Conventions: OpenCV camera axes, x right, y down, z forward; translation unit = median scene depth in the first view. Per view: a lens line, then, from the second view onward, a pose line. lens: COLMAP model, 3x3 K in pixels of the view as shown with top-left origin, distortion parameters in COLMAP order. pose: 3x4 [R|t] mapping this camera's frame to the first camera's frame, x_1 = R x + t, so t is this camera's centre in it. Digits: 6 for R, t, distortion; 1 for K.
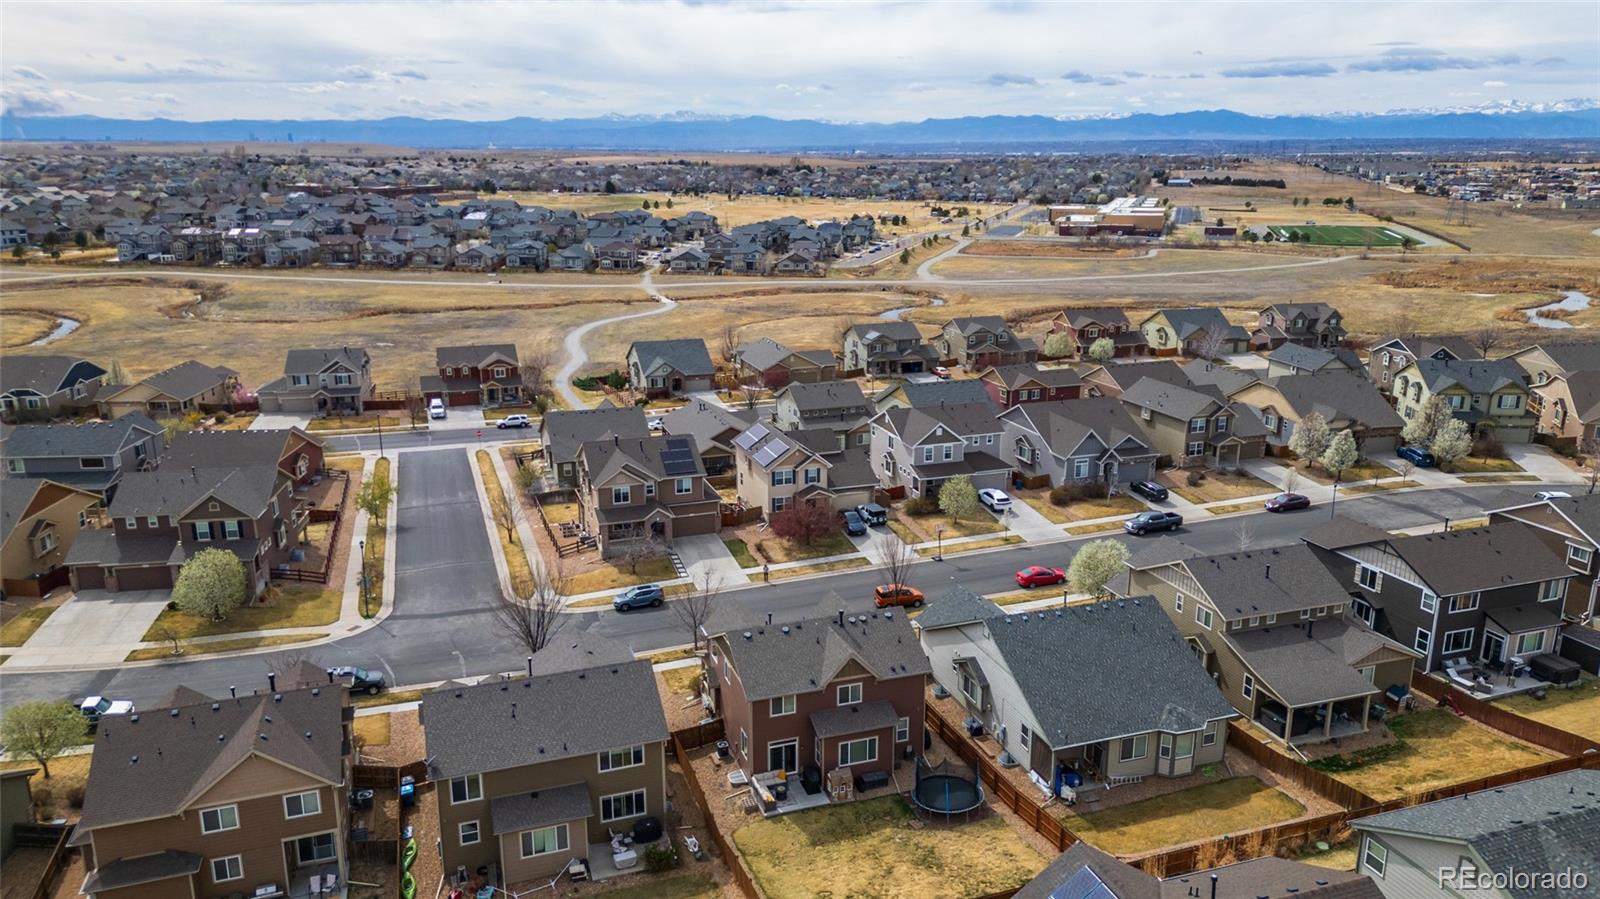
lens RADIAL K [[1104.5, 0, 800.0], [0, 1104.5, 449.5], [0, 0, 1]] dist [0.084525, -0.069904]
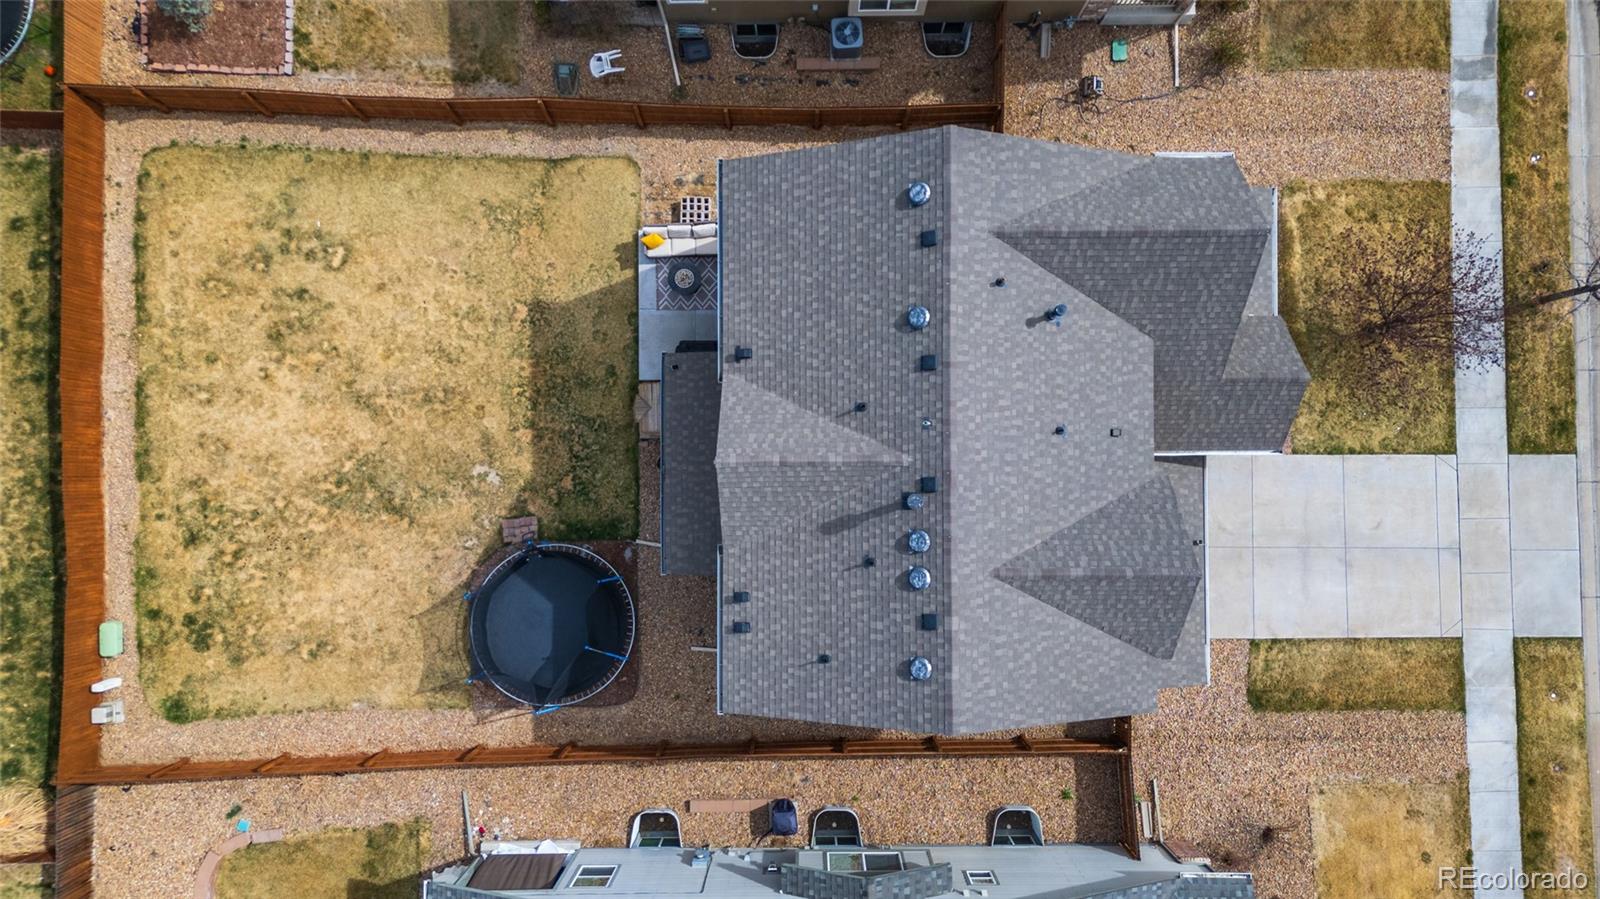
lens RADIAL K [[1104.5, 0, 800.0], [0, 1104.5, 449.5], [0, 0, 1]] dist [0.084525, -0.069904]
pose [[-0.317703, 0.947906, -0.023235, 0.021938], [-0.245381, -0.058523, 0.967659, -0.071022], [0.915889, 0.313129, 0.251191, 0.472413]]
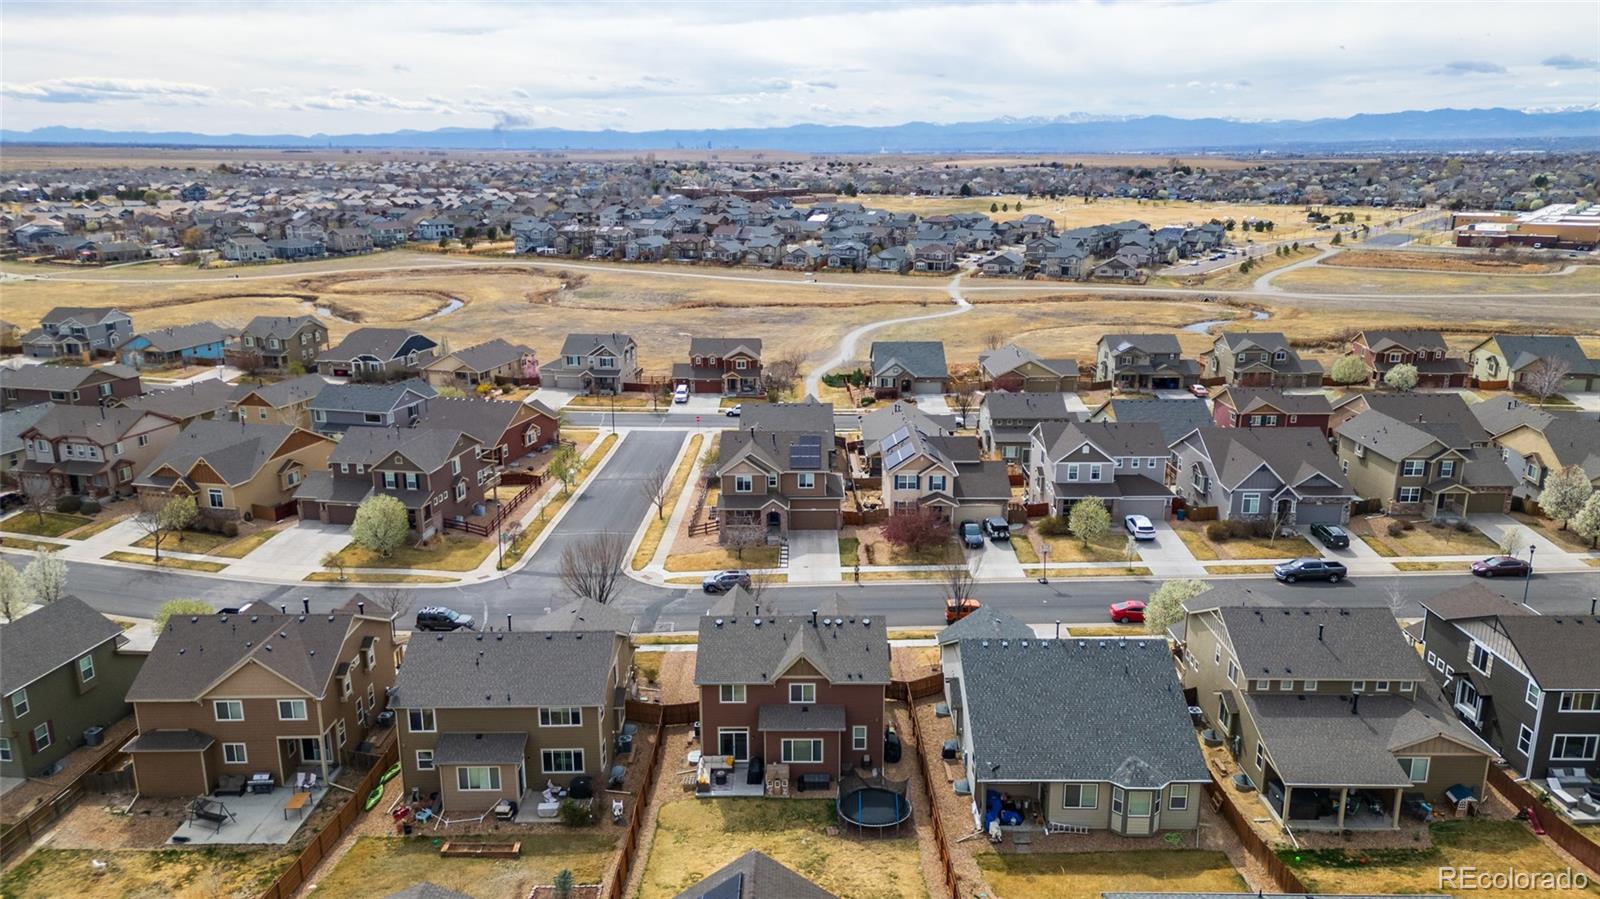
lens RADIAL K [[1104.5, 0, 800.0], [0, 1104.5, 449.5], [0, 0, 1]] dist [0.084525, -0.069904]
pose [[0.945638, 0.082243, -0.314651, 0.174576], [-0.083018, 0.996488, 0.010962, -0.005637], [0.314448, 0.015755, 0.949144, 0.019961]]
